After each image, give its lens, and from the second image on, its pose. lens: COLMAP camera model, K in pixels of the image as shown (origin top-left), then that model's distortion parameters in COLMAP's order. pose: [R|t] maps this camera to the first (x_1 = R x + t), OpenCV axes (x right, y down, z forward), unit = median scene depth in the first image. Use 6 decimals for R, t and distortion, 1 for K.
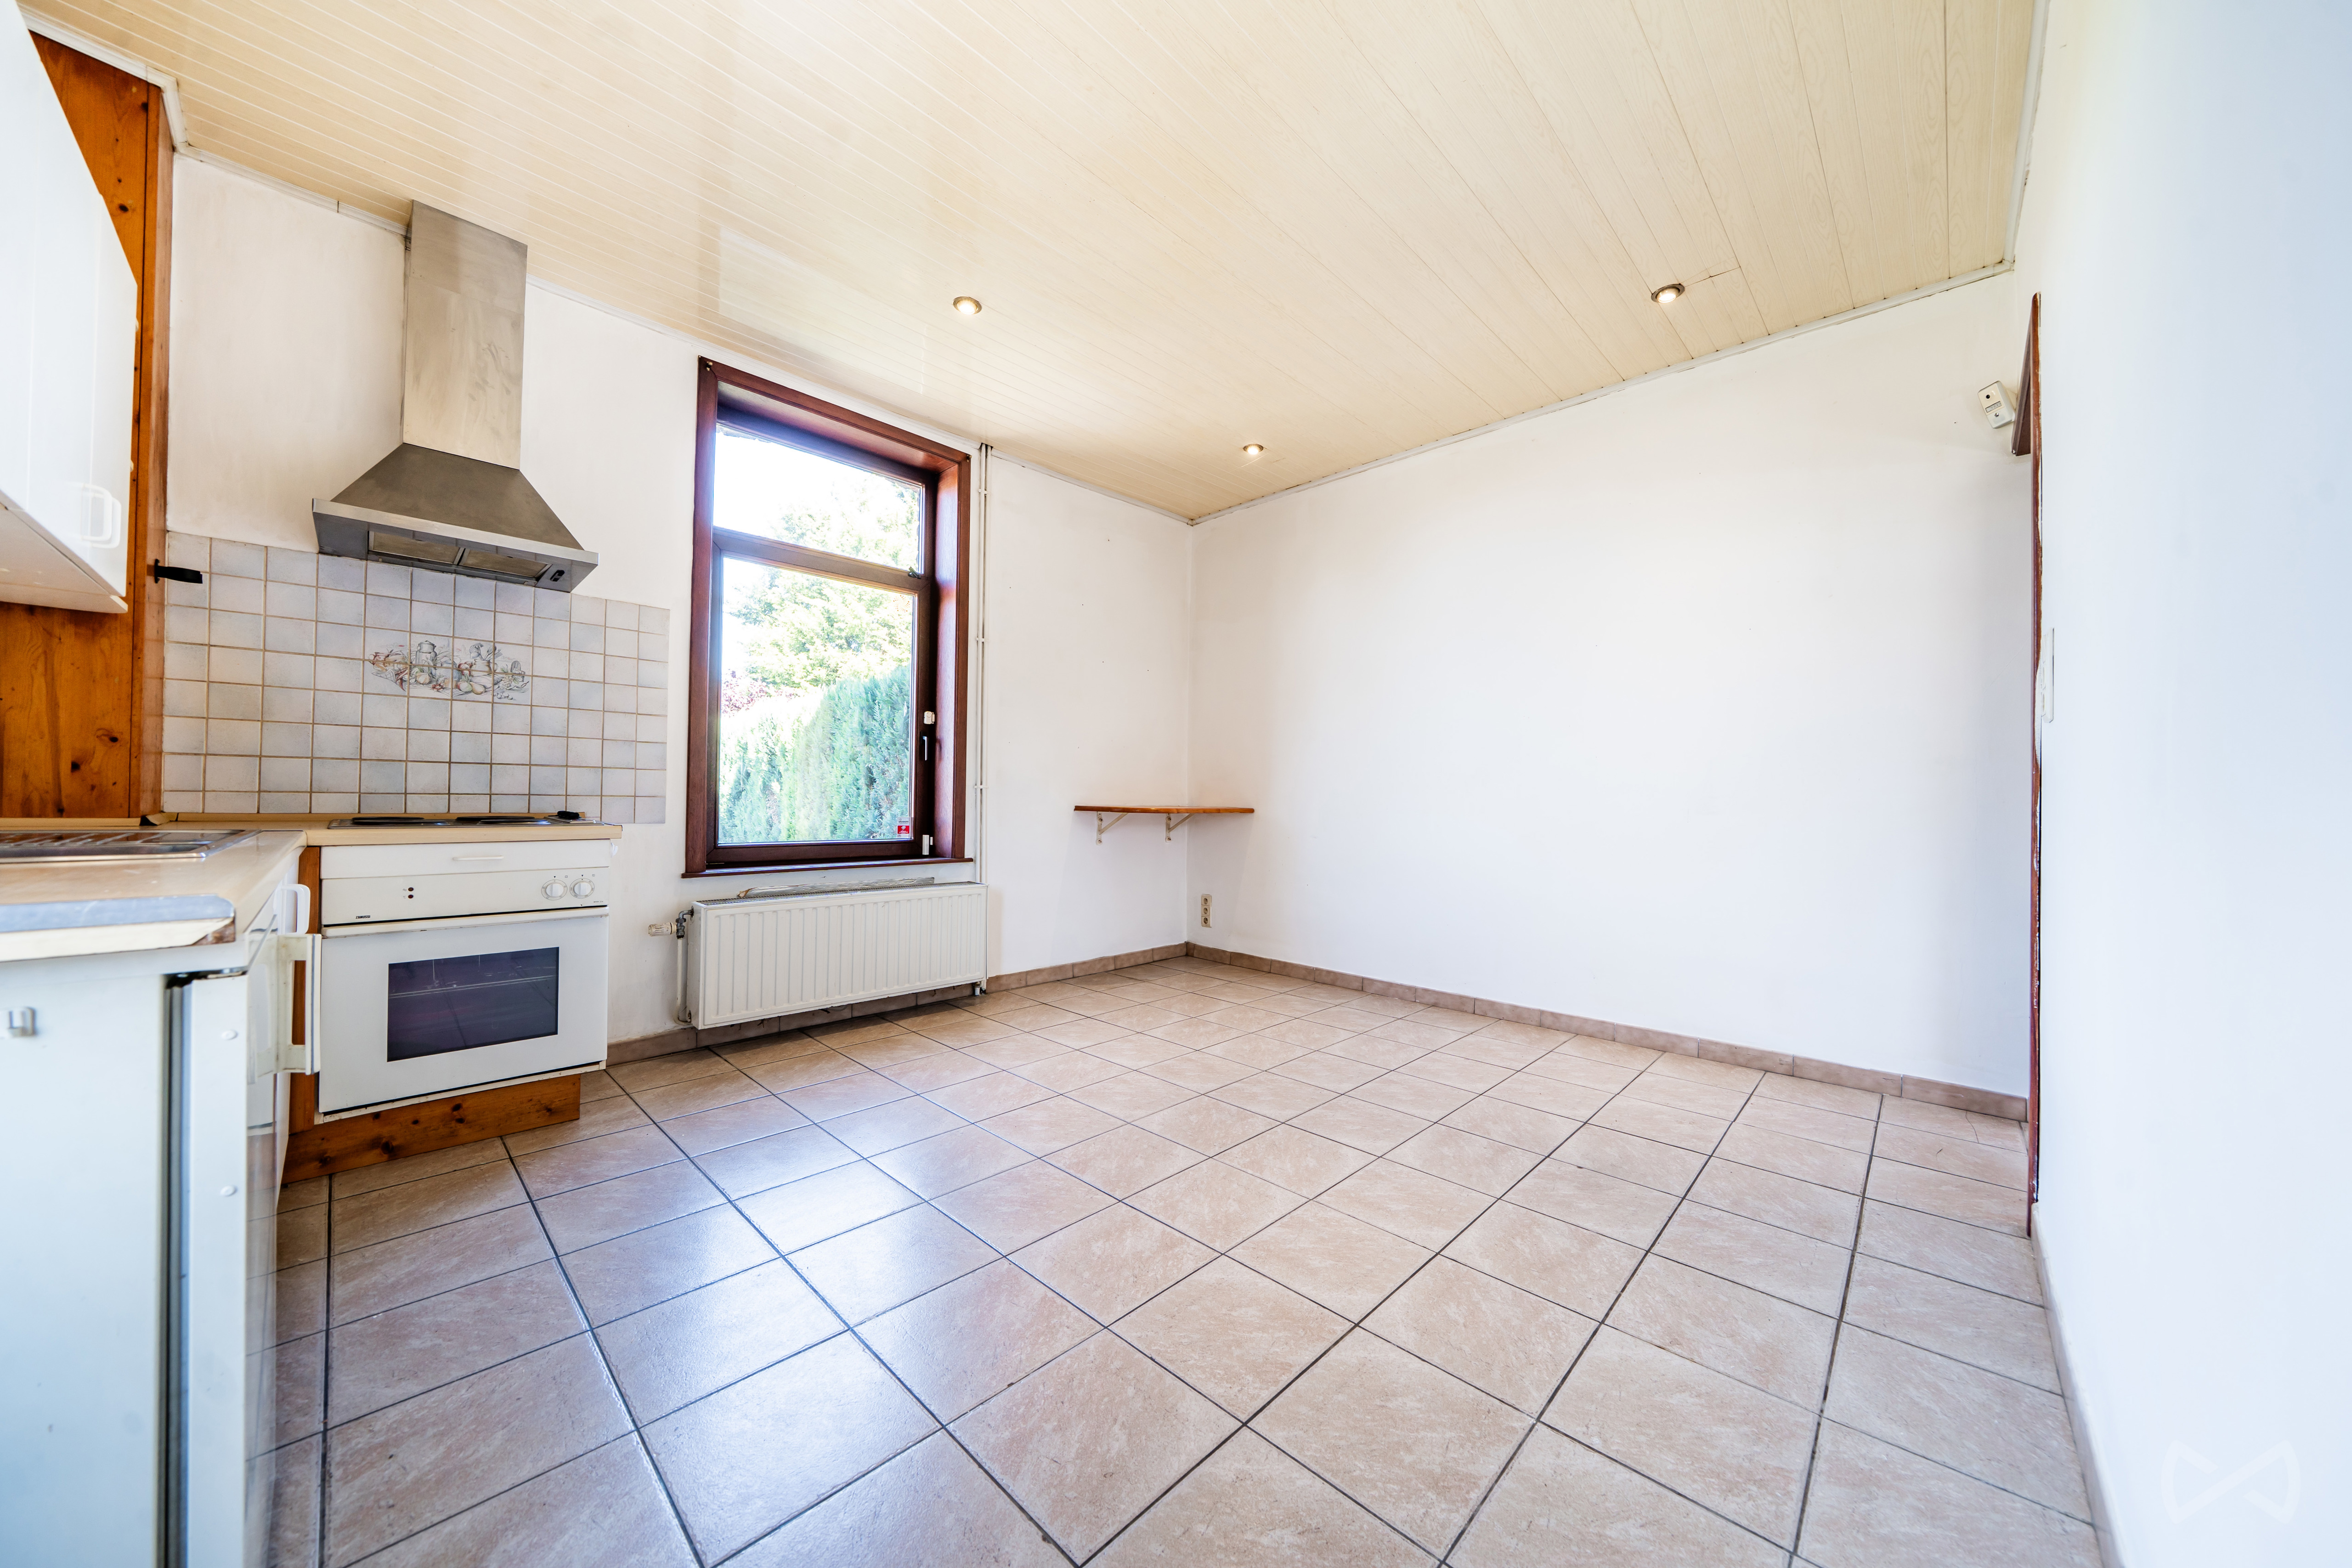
lens RADIAL K [[801.7, 0, 1193.8], [0, 801.7, 792.6], [0, 0, 1]] dist [-0.004231, 0.000312]
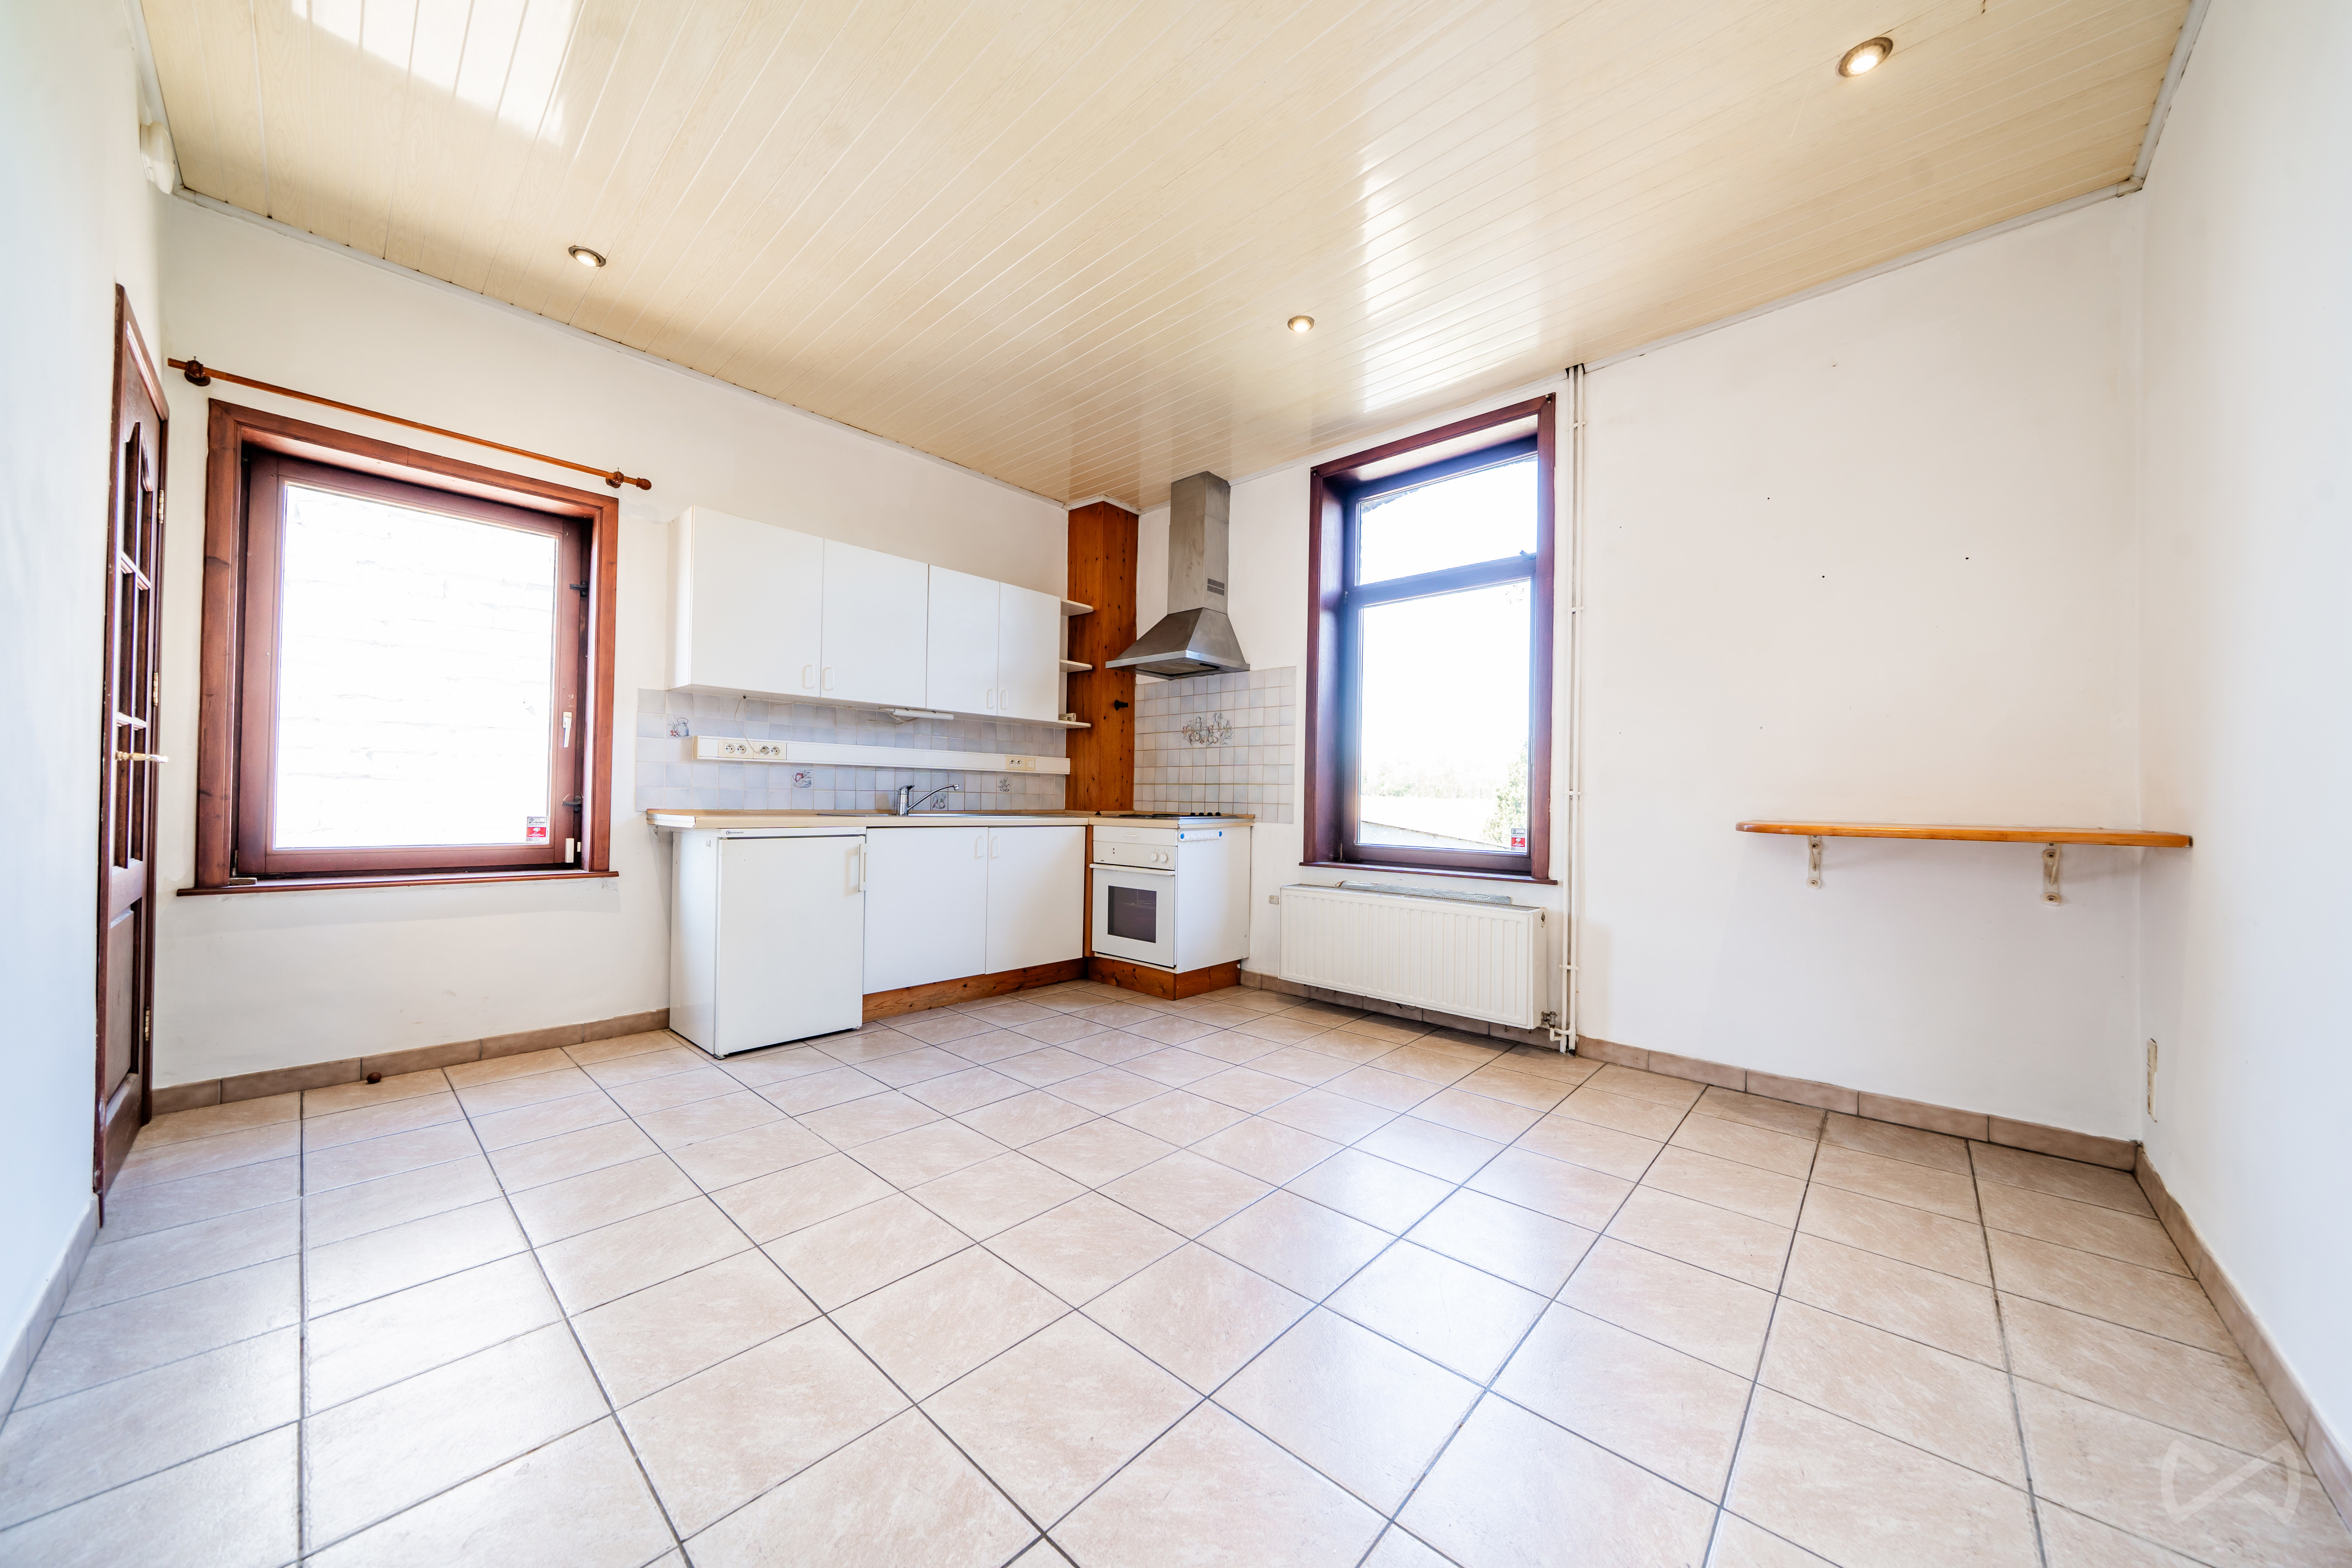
lens RADIAL K [[801.7, 0, 1193.8], [0, 801.7, 792.6], [0, 0, 1]] dist [-0.004231, 0.000312]
pose [[0.020840, -0.022274, -0.999535, 0.775936], [-0.008073, 0.999715, -0.022446, 0.019674], [0.999750, 0.008537, 0.020654, 0.898215]]
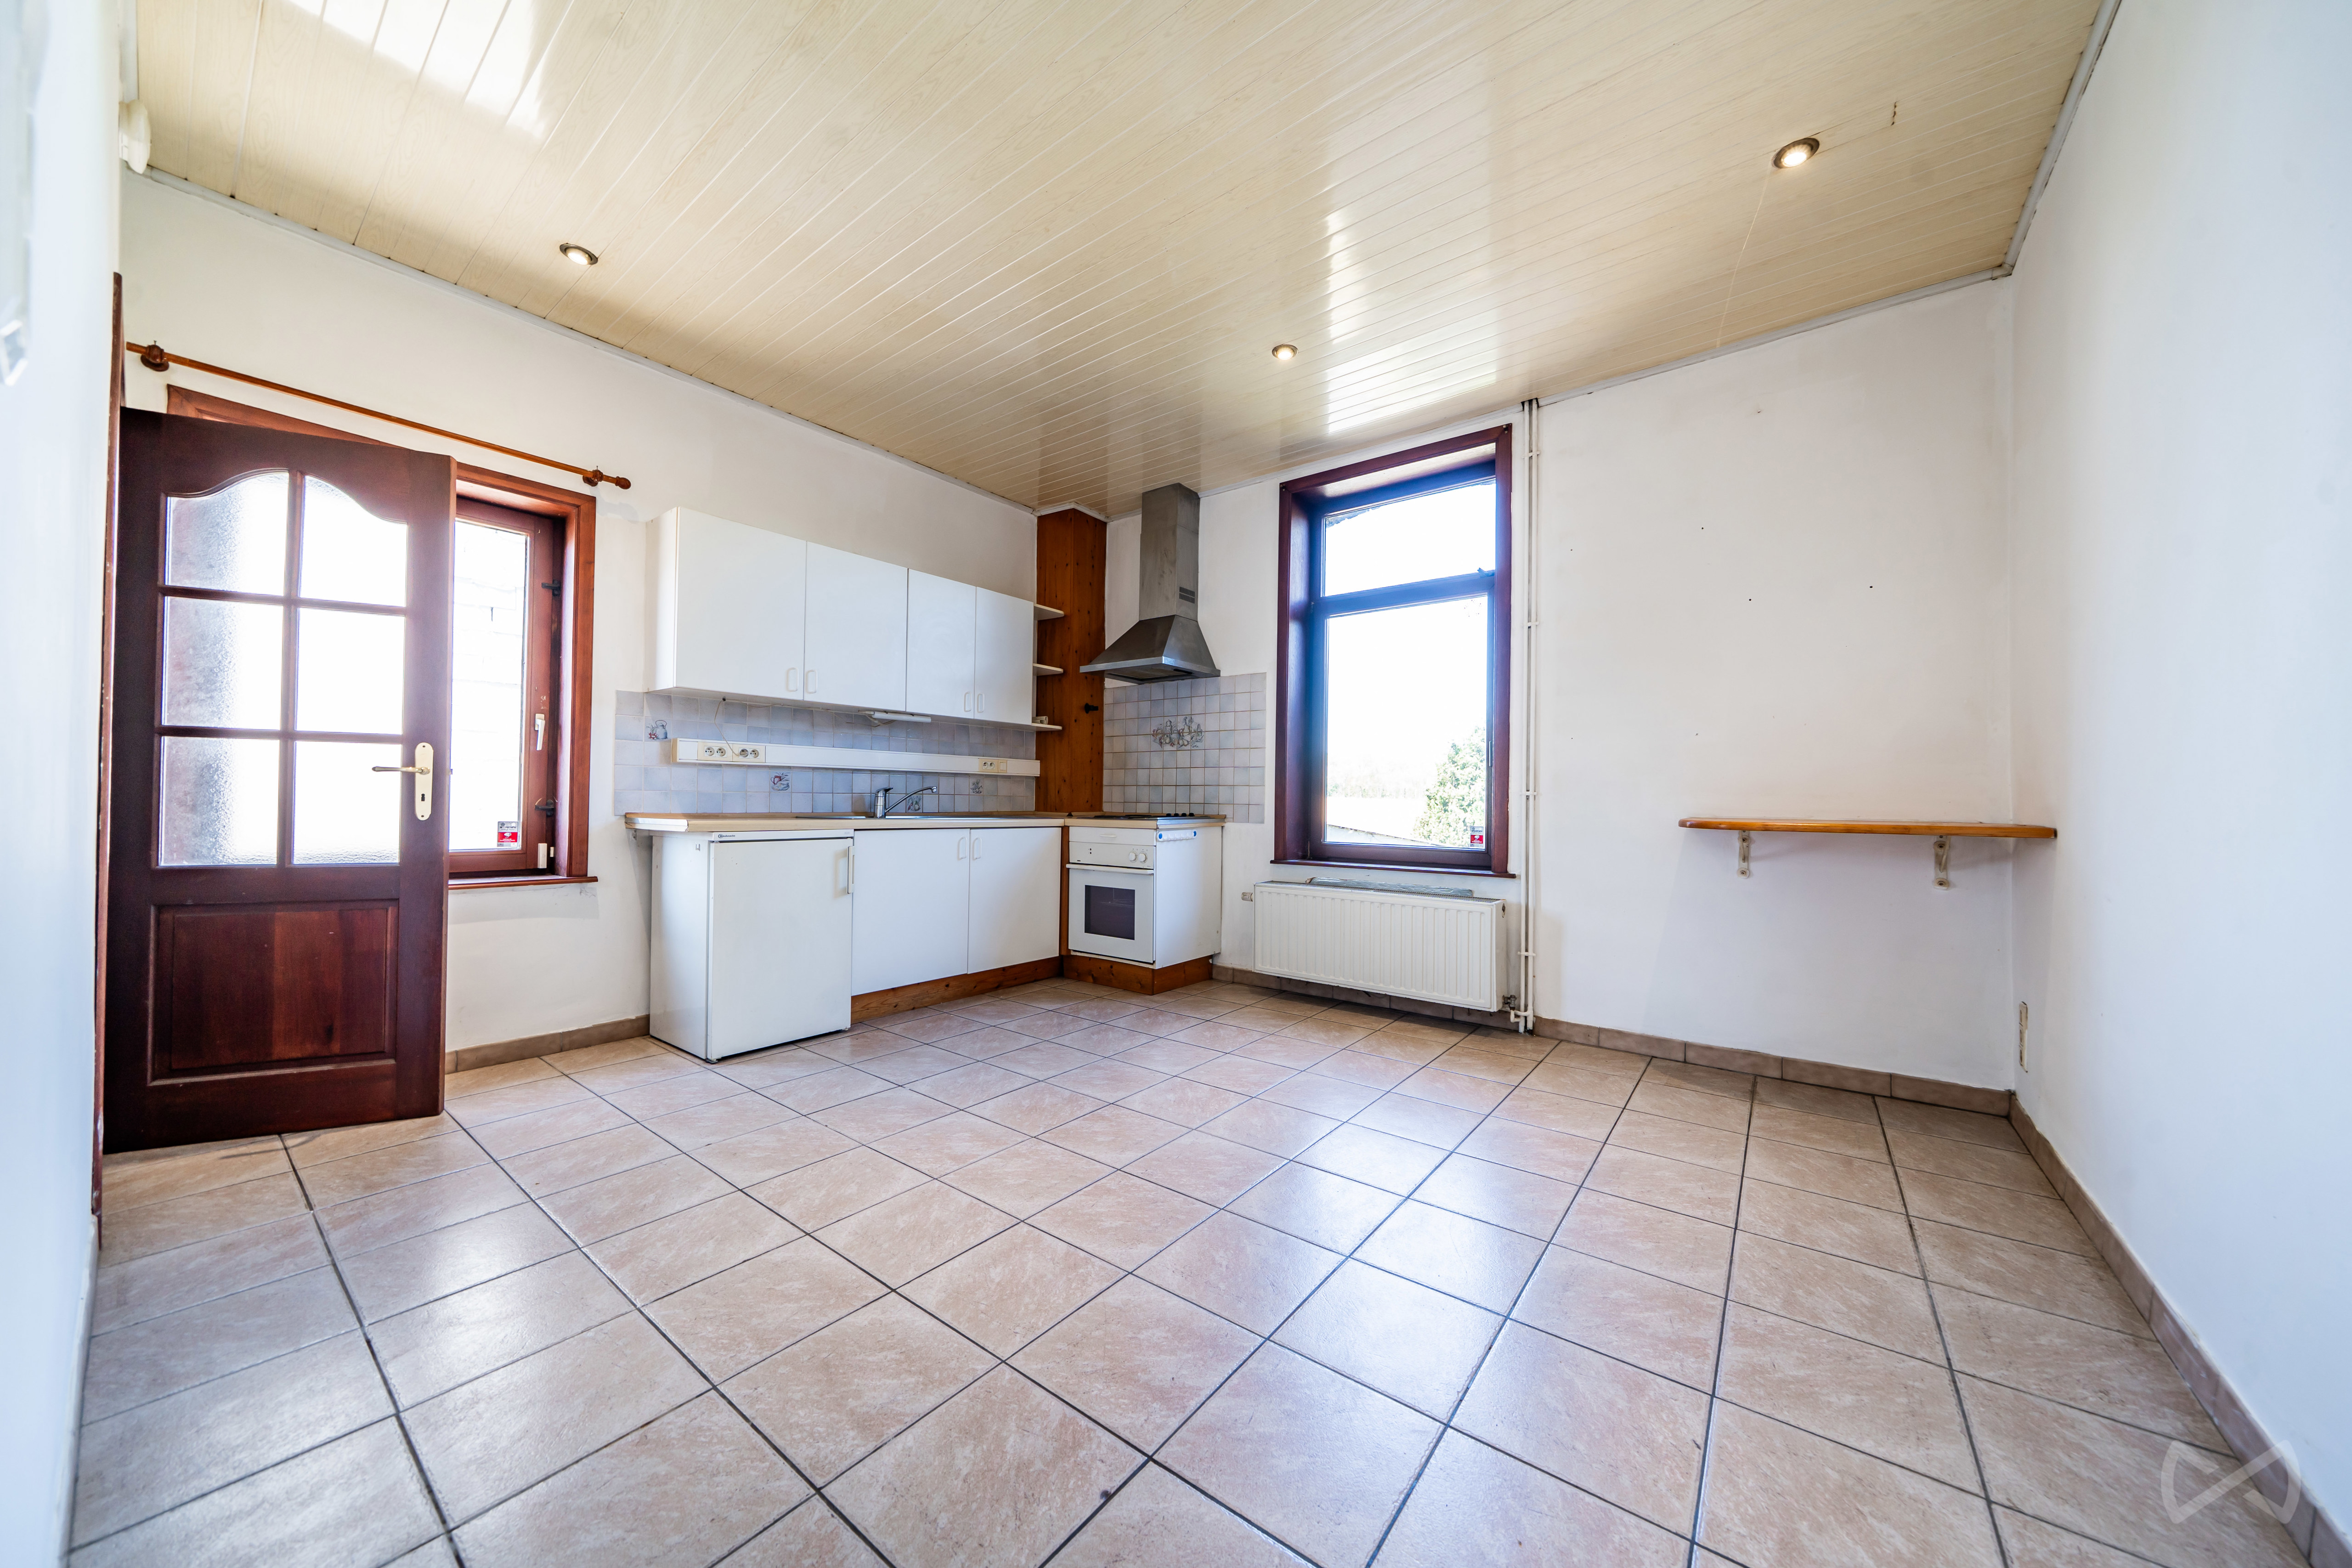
lens RADIAL K [[801.7, 0, 1193.8], [0, 801.7, 792.6], [0, 0, 1]] dist [-0.004231, 0.000312]
pose [[0.107456, -0.022841, -0.993947, 0.823473], [-0.002631, 0.999726, -0.023258, 0.019344], [0.994206, 0.005114, 0.107367, 0.809482]]
